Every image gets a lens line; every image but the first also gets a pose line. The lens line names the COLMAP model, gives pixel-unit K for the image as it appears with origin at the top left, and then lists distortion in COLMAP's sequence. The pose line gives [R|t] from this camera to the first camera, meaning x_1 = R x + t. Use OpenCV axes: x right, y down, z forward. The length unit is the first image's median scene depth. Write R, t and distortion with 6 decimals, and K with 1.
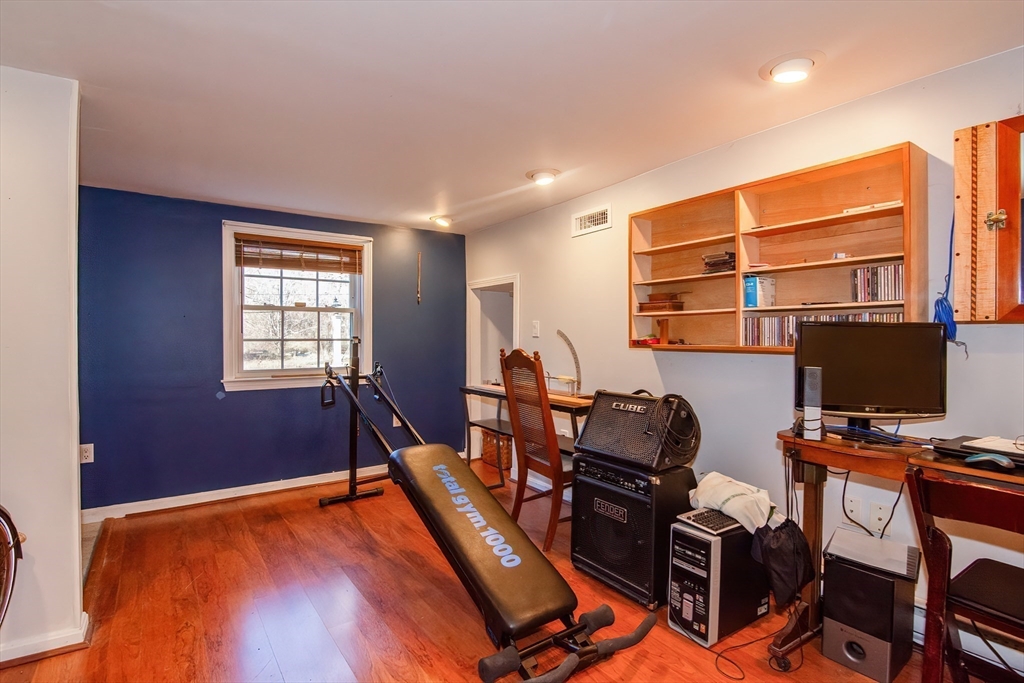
lens RADIAL K [[501.3, 0, 510.2], [0, 501.3, 338.3], [0, 0, 1]] dist [-0.001669, -0.002667]
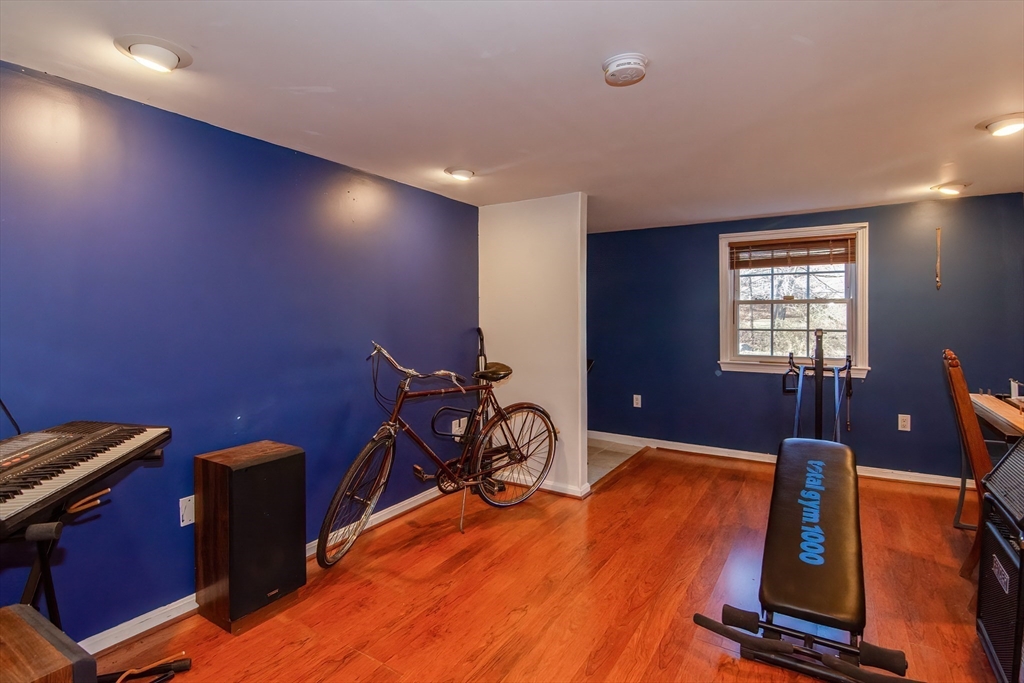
lens RADIAL K [[501.3, 0, 516.4], [0, 501.3, 319.2], [0, 0, 1]] dist [-0.001669, -0.002667]
pose [[0.397778, 0.002143, -0.917479, 0.370551], [-0.005958, 0.999982, -0.000247, -0.018511], [0.917462, 0.005565, 0.397784, 0.026970]]
